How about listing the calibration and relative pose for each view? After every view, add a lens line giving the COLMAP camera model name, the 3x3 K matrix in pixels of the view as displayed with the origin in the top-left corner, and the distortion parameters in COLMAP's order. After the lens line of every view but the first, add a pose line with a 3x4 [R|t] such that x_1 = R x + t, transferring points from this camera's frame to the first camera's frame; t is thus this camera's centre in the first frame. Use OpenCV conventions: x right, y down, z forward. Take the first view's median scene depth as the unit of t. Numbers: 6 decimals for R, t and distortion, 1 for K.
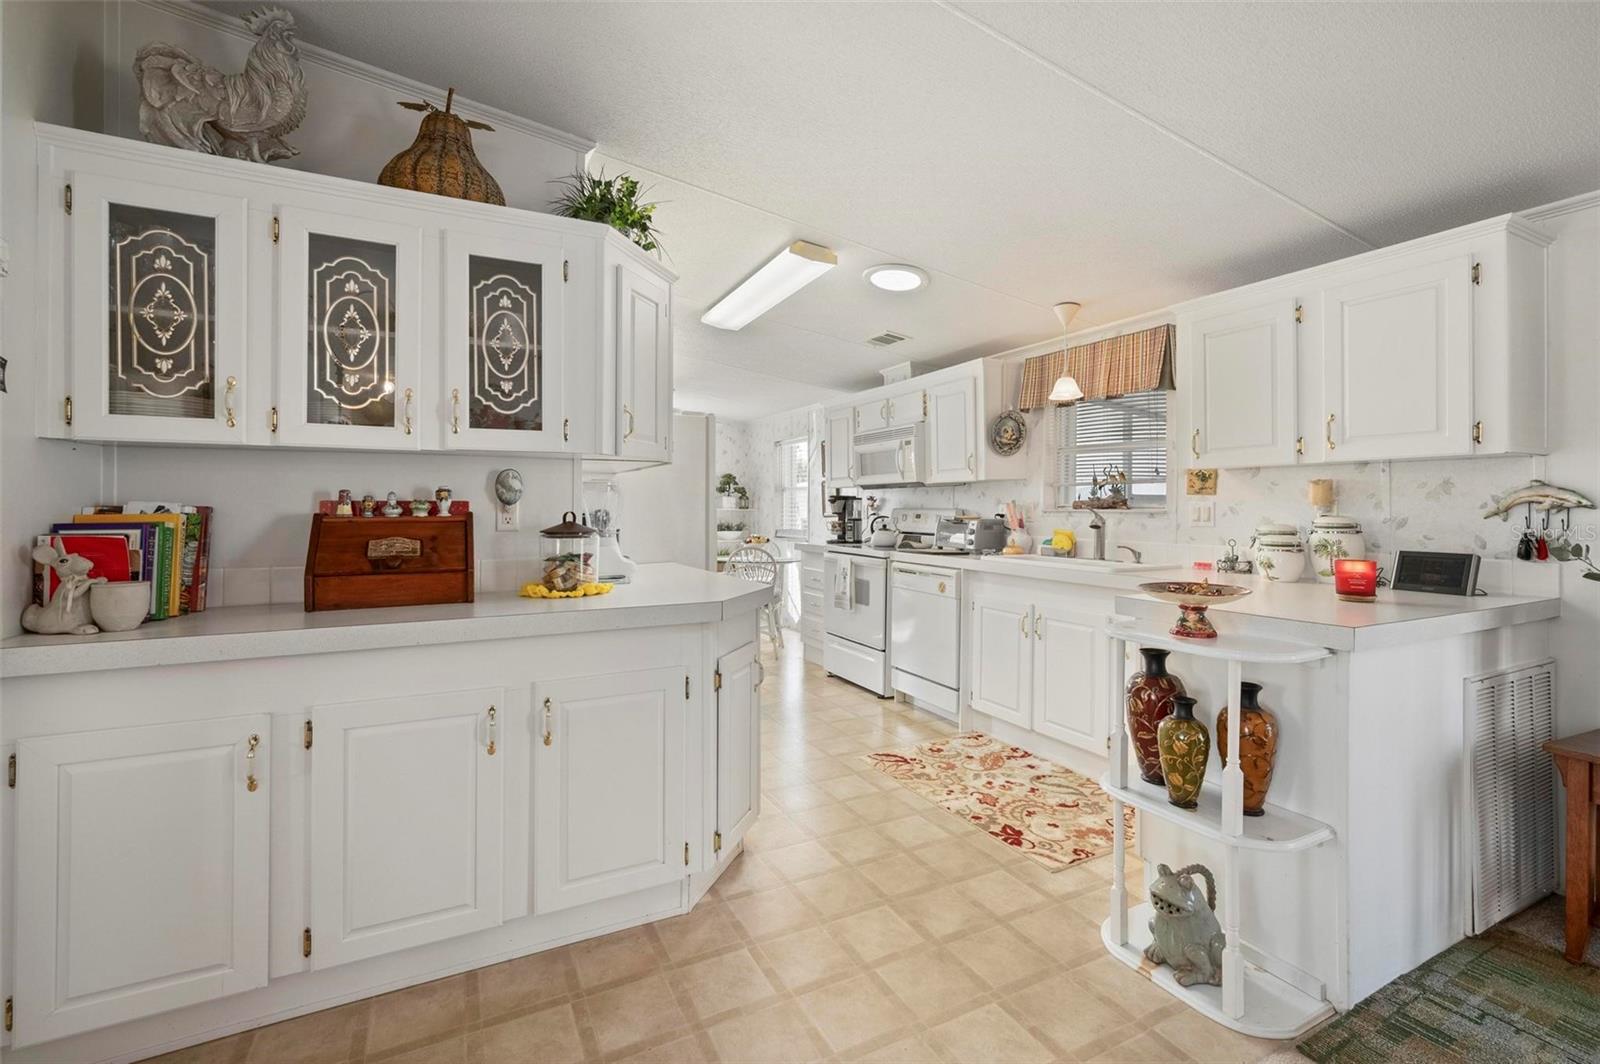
lens RADIAL K [[678.8, 0, 798.4], [0, 678.8, 506.3], [0, 0, 1]] dist [-0.001978, 0.000326]
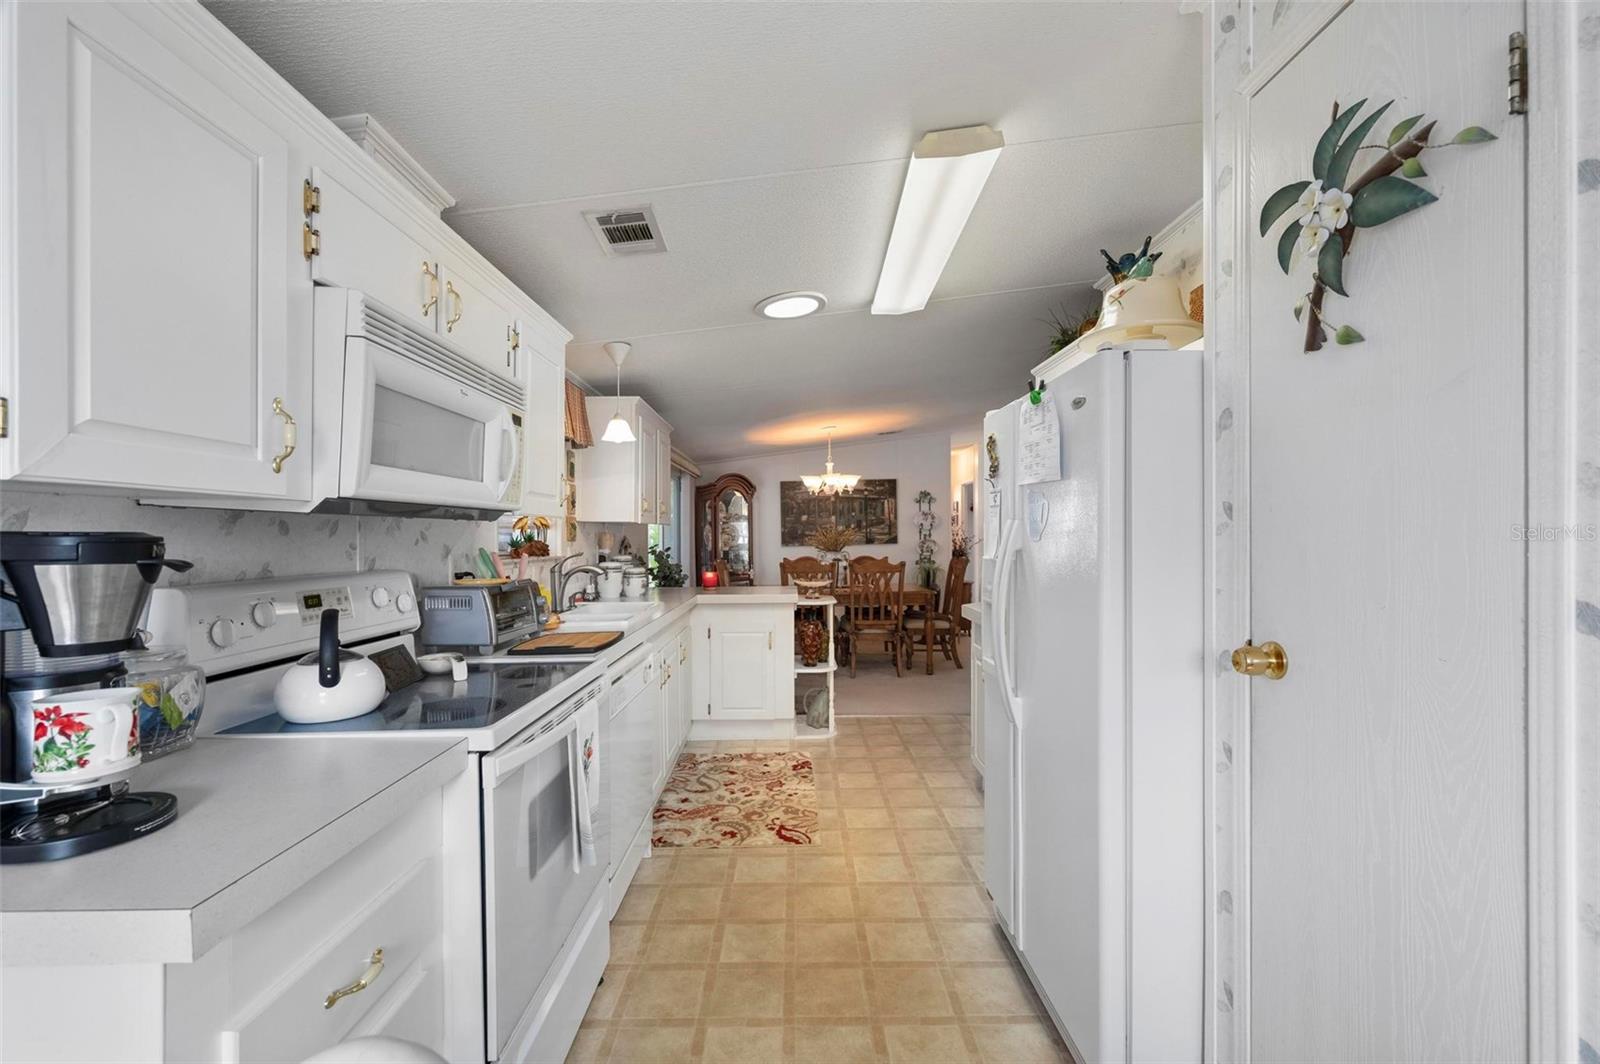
lens RADIAL K [[678.8, 0, 796.4], [0, 678.8, 533.8], [0, 0, 1]] dist [-0.001978, 0.000326]
pose [[-0.894605, 0.001831, 0.446854, -0.299915], [0.000399, 0.999994, -0.003299, -0.027485], [-0.446858, -0.002773, -0.894601, 1.979982]]
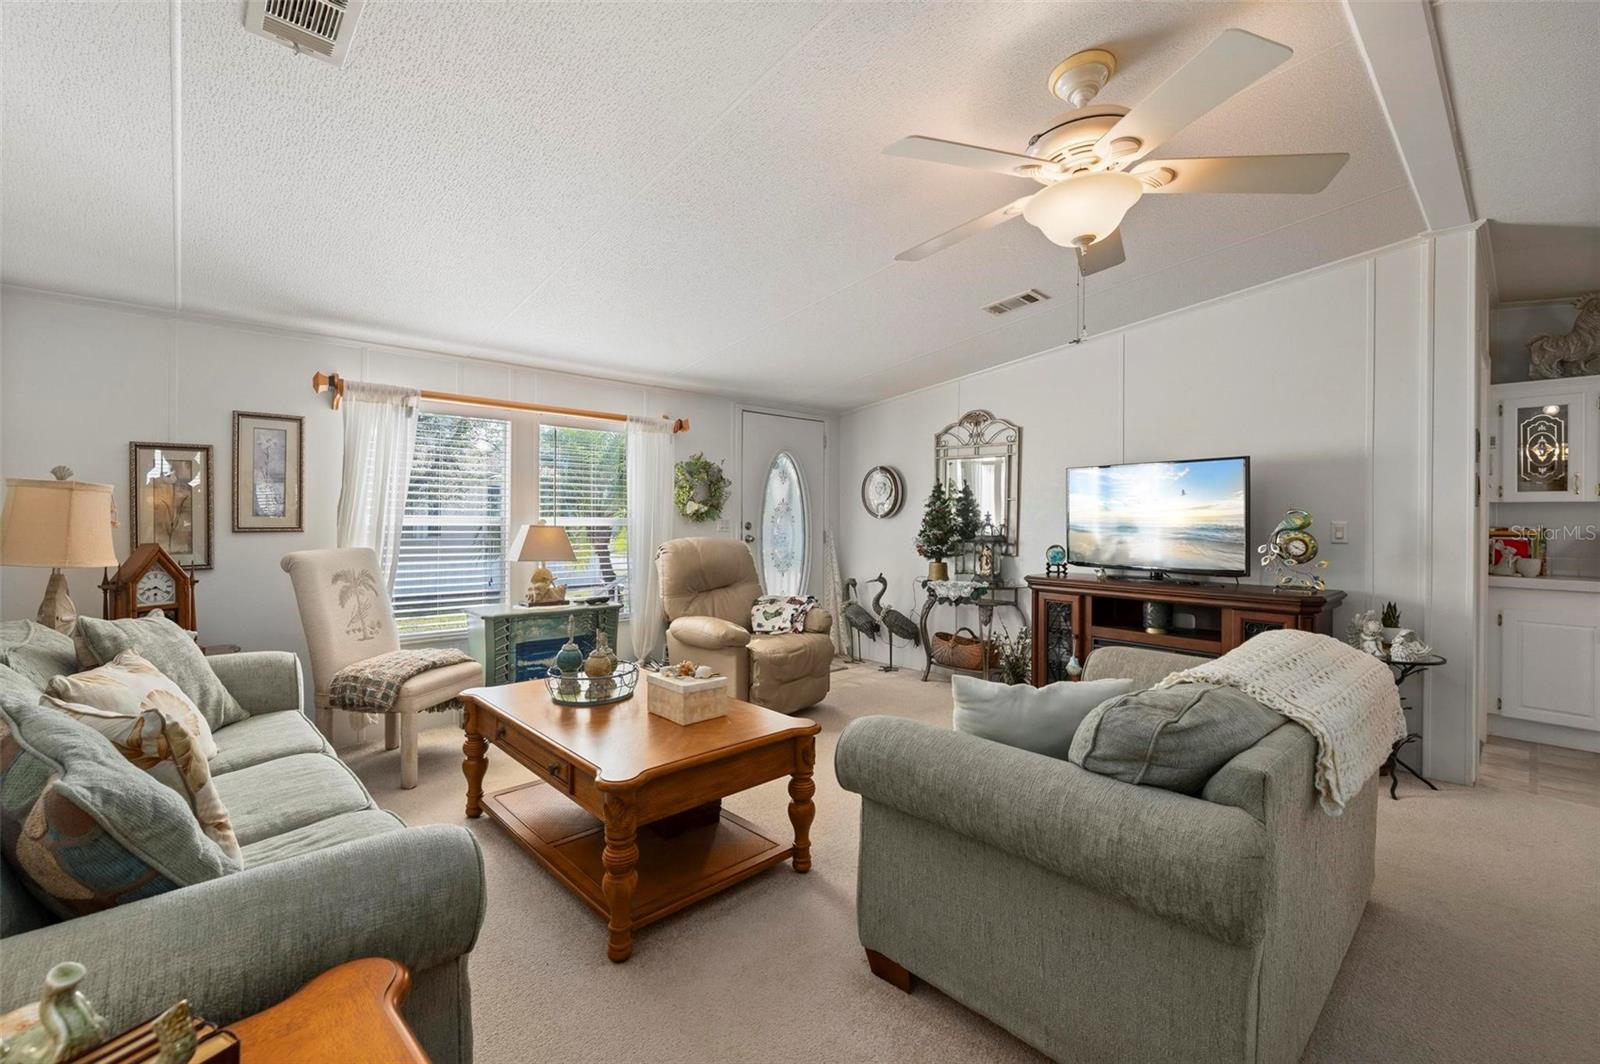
lens RADIAL K [[678.8, 0, 798.3], [0, 678.8, 523.8], [0, 0, 1]] dist [-0.001978, 0.000326]
pose [[0.273605, 0.000806, -0.961842, 0.339734], [0.001831, 0.999997, 0.001359, -0.012543], [0.961840, -0.002133, 0.273603, -1.134204]]
